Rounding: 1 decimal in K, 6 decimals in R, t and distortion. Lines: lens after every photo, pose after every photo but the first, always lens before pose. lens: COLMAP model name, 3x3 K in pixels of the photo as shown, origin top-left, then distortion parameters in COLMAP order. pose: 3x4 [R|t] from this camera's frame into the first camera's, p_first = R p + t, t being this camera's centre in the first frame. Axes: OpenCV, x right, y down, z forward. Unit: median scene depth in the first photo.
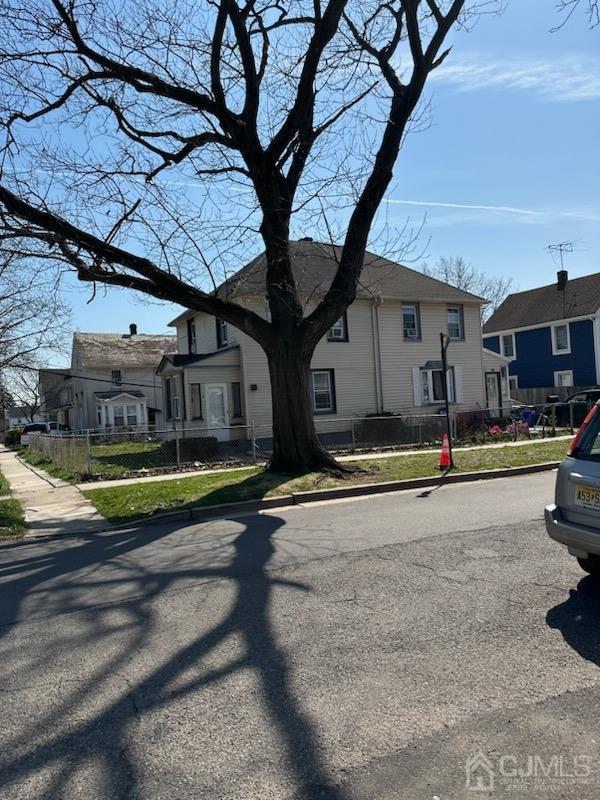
lens RADIAL K [[552.3, 0, 300.0], [0, 552.3, 400.0], [0, 0, 1]] dist [0.074226, 0.000512]
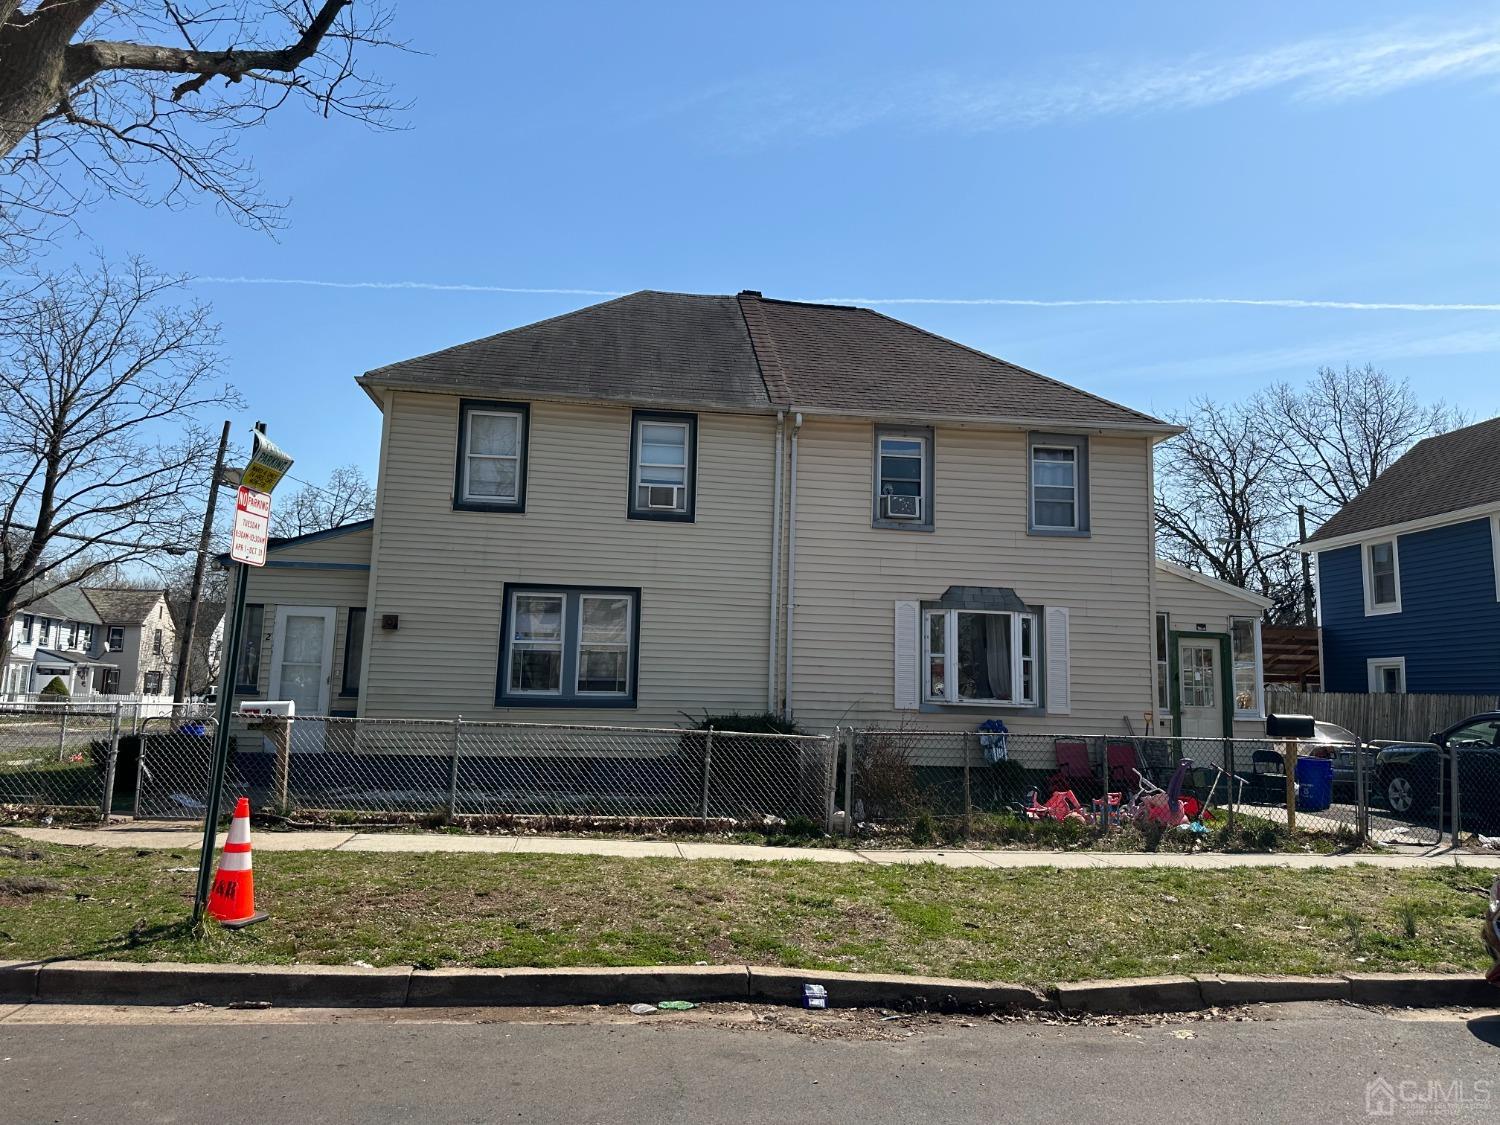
lens RADIAL K [[1035.5, 0, 750.0], [0, 1035.5, 562.5], [0, 0, 1]] dist [0.074226, 0.000512]
pose [[0.933457, 0.035747, -0.356903, 0.345214], [-0.075070, 0.992455, -0.096936, -0.010181], [0.350745, 0.117278, 0.929098, 0.321284]]
